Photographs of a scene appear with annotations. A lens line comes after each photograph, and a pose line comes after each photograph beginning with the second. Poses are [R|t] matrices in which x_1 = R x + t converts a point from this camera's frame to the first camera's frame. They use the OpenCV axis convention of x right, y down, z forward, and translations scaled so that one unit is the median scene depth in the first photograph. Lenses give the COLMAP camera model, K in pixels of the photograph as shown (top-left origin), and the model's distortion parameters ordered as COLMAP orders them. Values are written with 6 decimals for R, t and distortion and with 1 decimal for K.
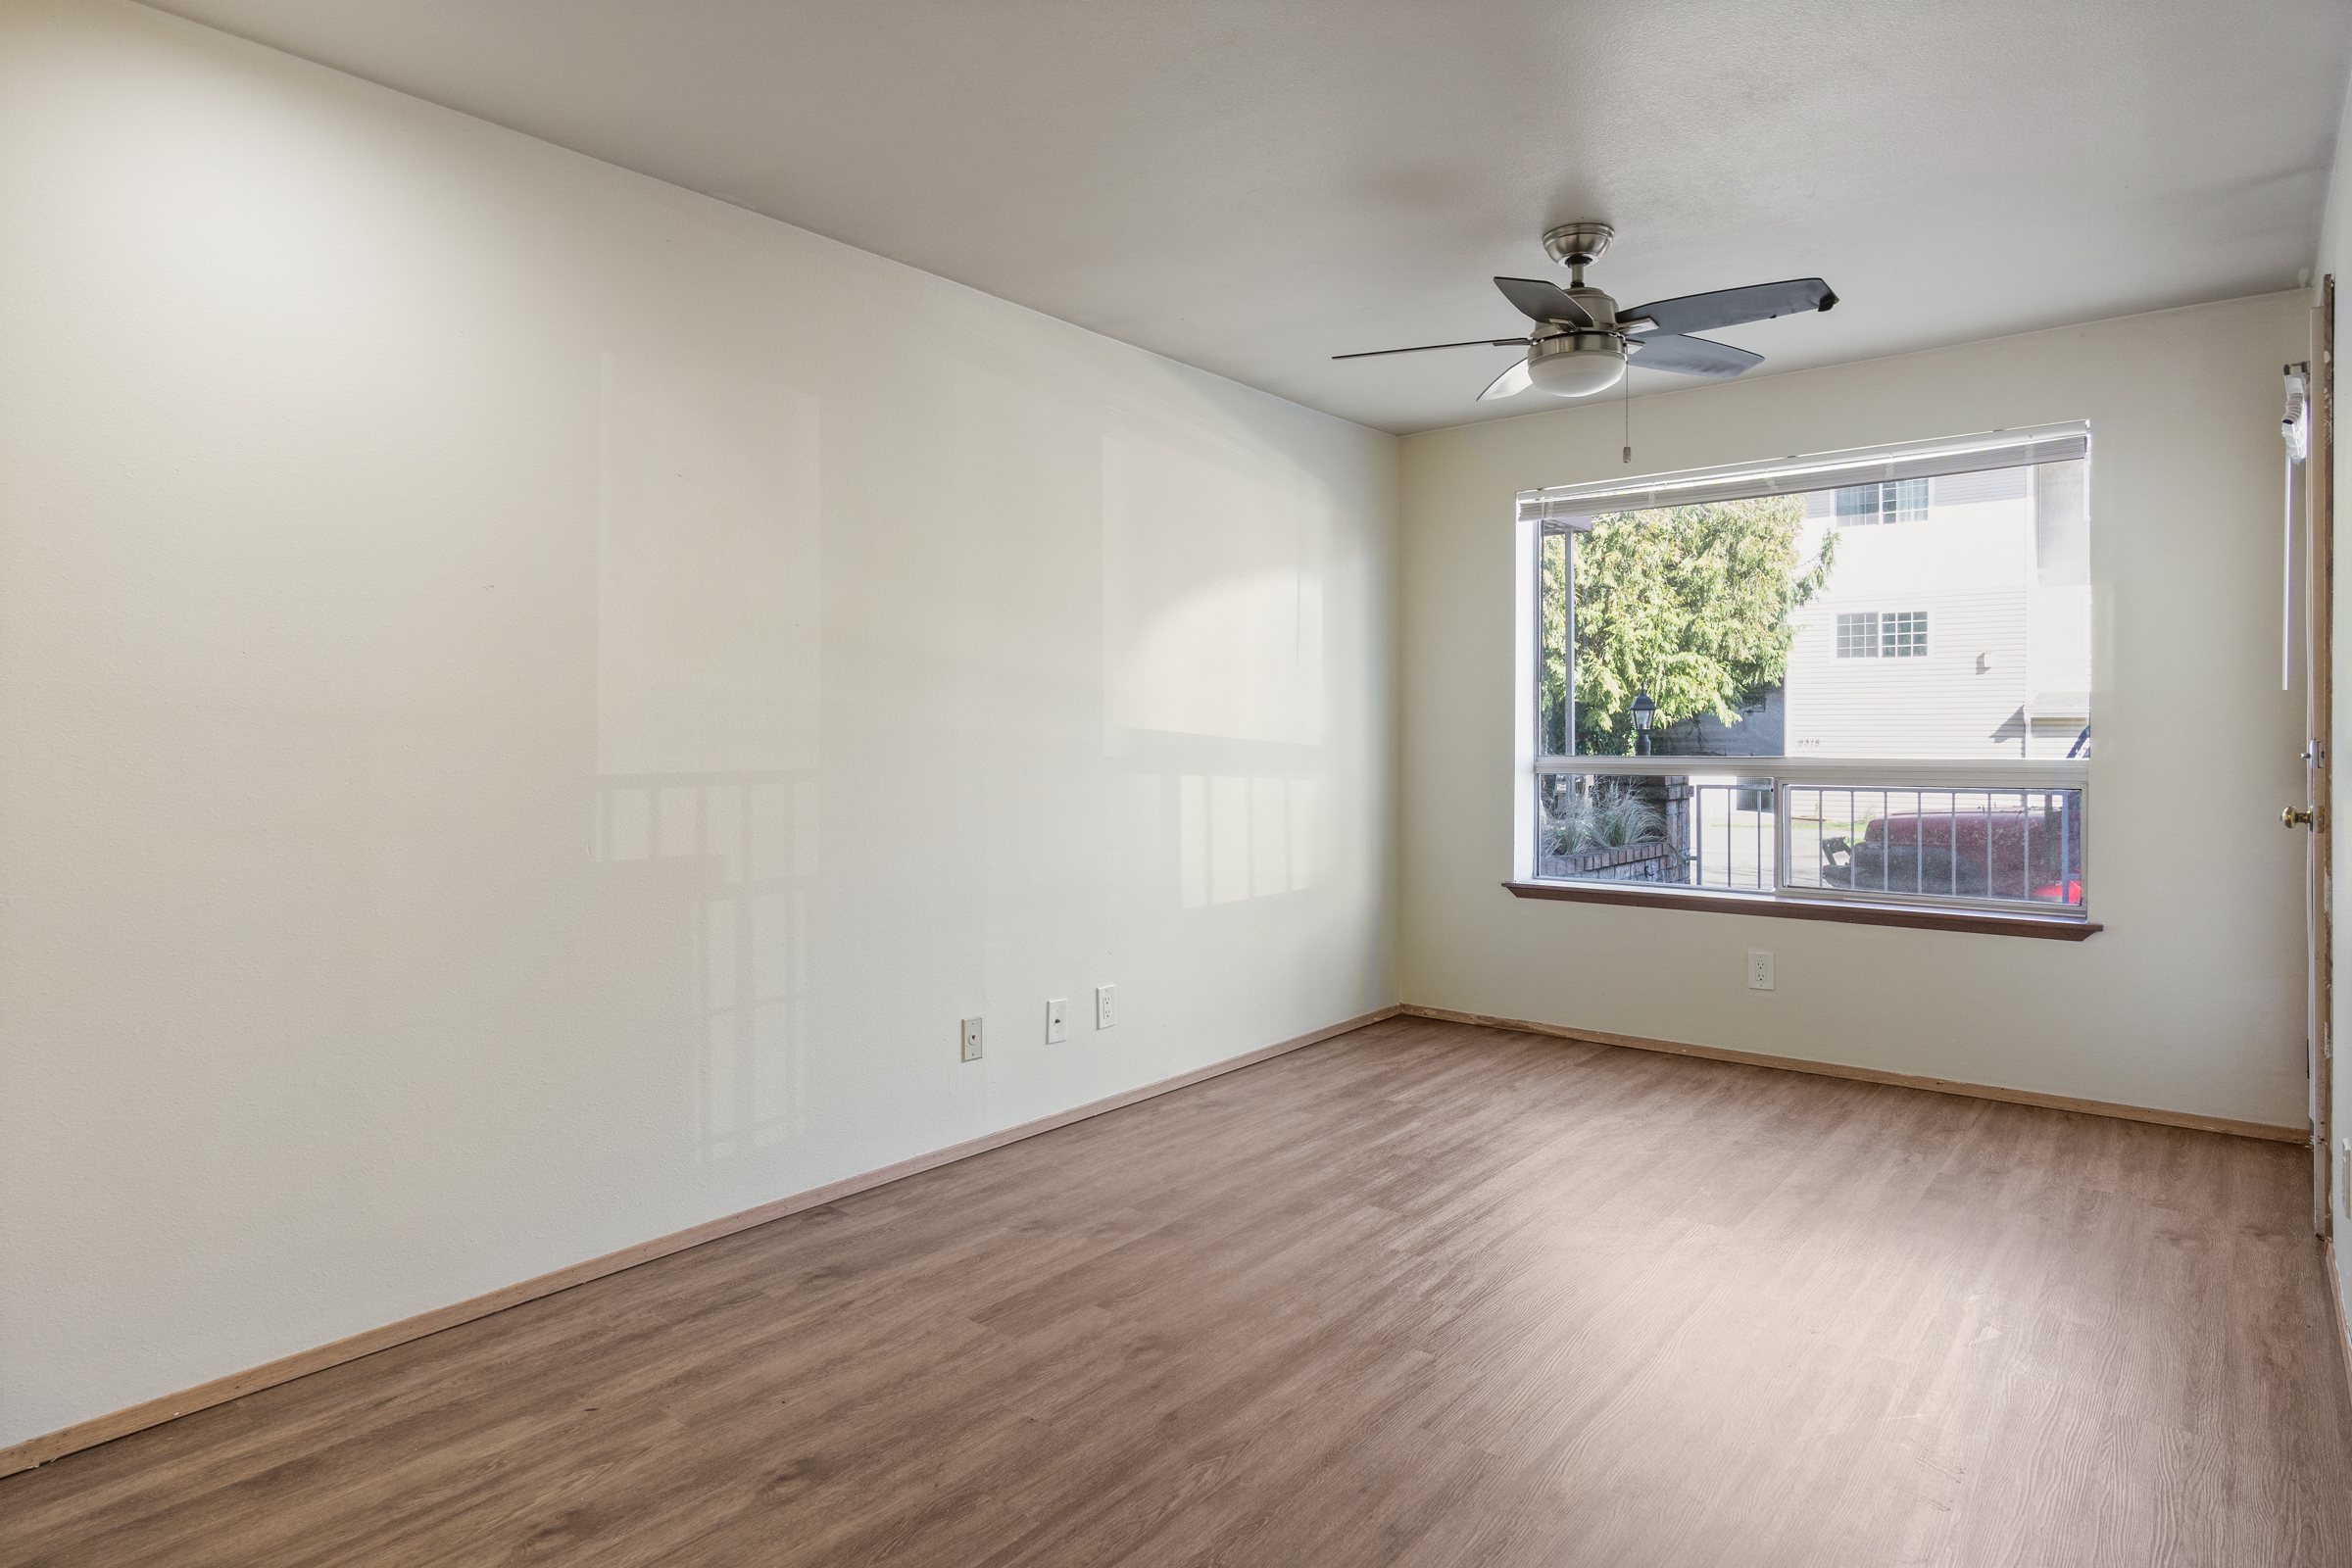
lens RADIAL K [[1352.1, 0, 1145.1], [0, 1352.1, 747.7], [0, 0, 1]] dist [-0.003736, 0.001538]
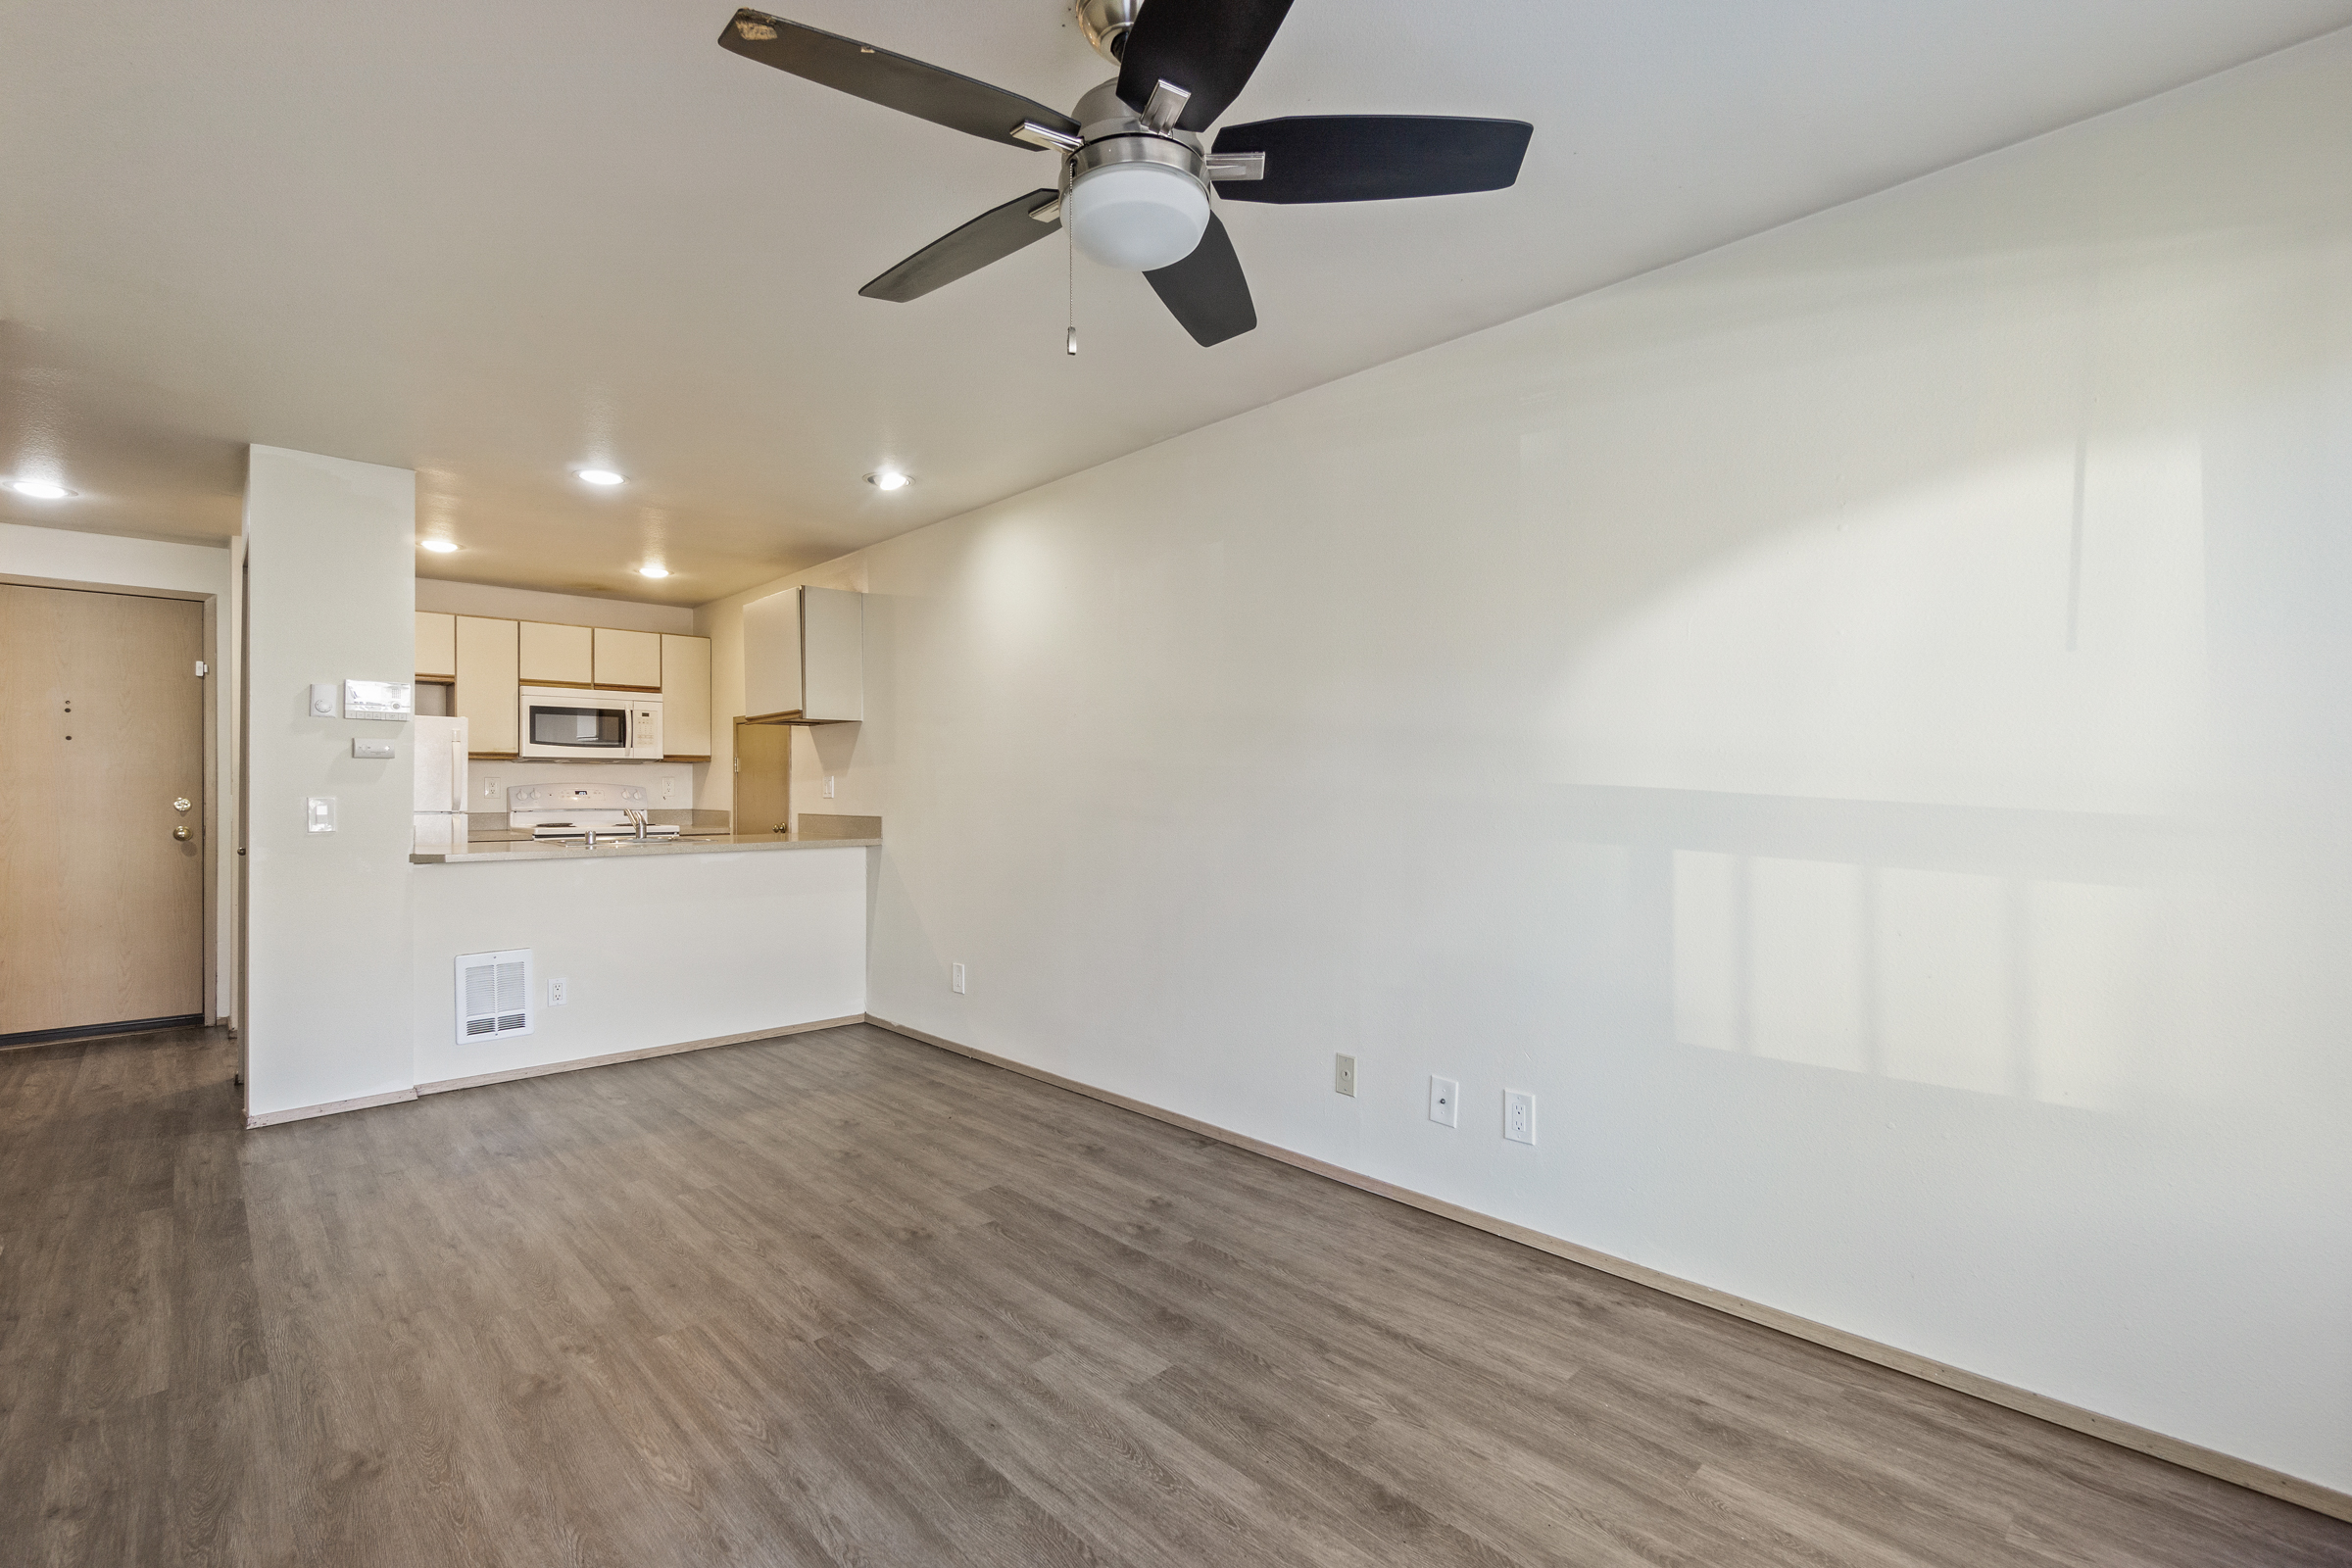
lens RADIAL K [[1046.5, 0, 1158.4], [0, 1046.5, 787.9], [0, 0, 1]] dist [-0.004690, 0.000513]
pose [[-0.132165, -0.000526, -0.991228, 0.889160], [-0.009722, 0.999952, 0.000766, -0.013361], [0.991180, 0.009738, -0.132164, 1.197896]]
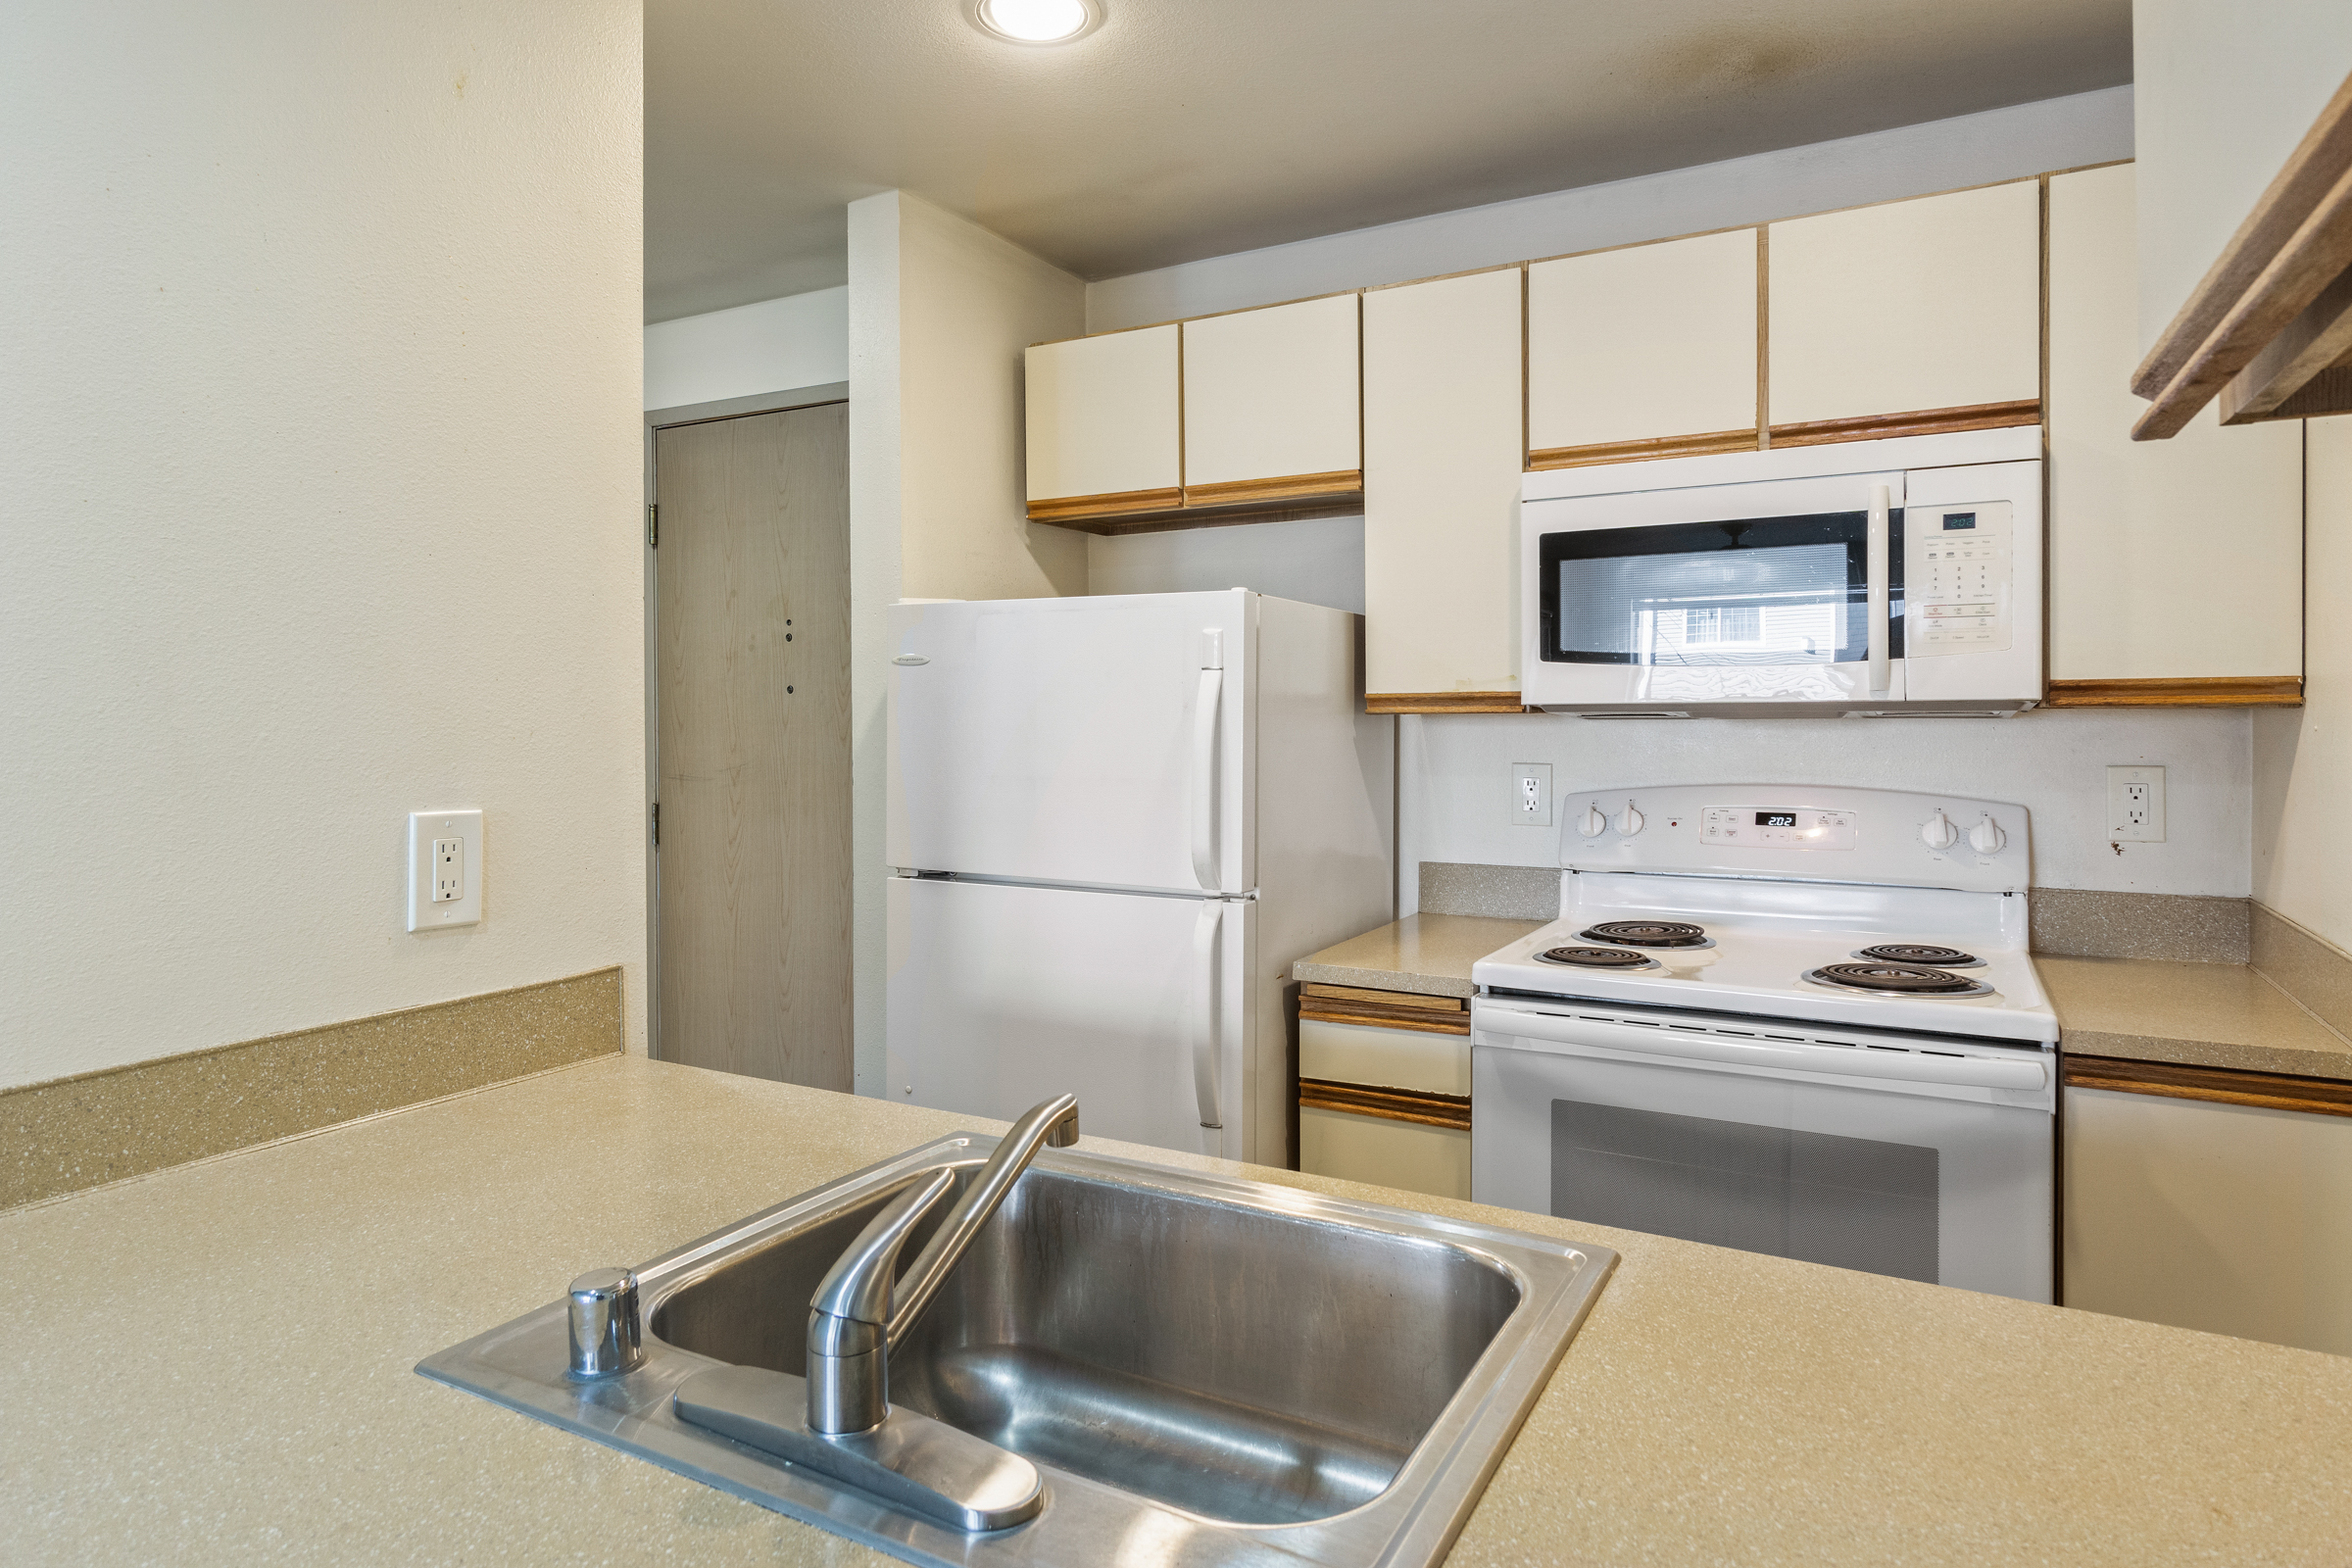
lens RADIAL K [[1352.1, 0, 1160.8], [0, 1352.1, 738.2], [0, 0, 1]] dist [-0.003736, 0.001538]
pose [[-0.984324, 0.006587, -0.176245, -0.613804], [0.002095, 0.999669, 0.025659, -0.061700], [0.176356, 0.024888, -0.984012, 0.453693]]
